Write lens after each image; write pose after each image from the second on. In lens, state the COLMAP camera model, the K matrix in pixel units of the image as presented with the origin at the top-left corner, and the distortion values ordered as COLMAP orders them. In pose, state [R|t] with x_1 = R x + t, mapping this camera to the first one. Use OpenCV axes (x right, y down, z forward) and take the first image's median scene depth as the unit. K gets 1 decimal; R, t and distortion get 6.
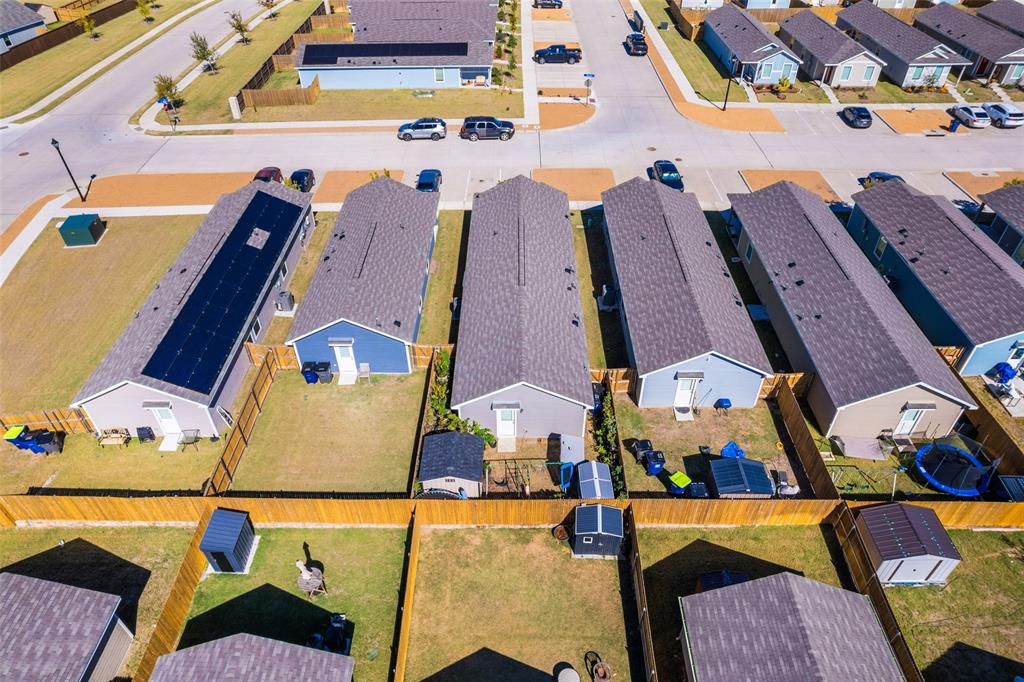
lens RADIAL K [[647.5, 0, 512.0], [0, 647.5, 341.0], [0, 0, 1]] dist [-0.085962, 0.072549]
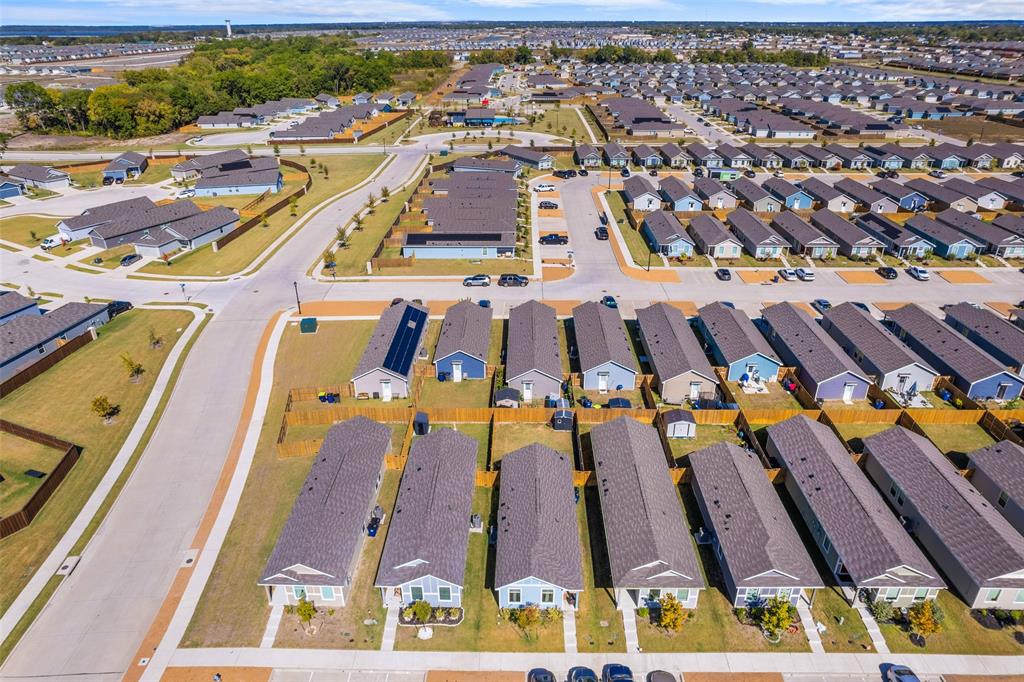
lens RADIAL K [[647.5, 0, 512.0], [0, 647.5, 341.0], [0, 0, 1]] dist [-0.085962, 0.072549]
pose [[0.999923, 0.005851, -0.010943, -0.020640], [-0.008331, 0.970109, -0.242527, 0.262683], [0.009197, 0.242600, 0.970083, -0.689444]]
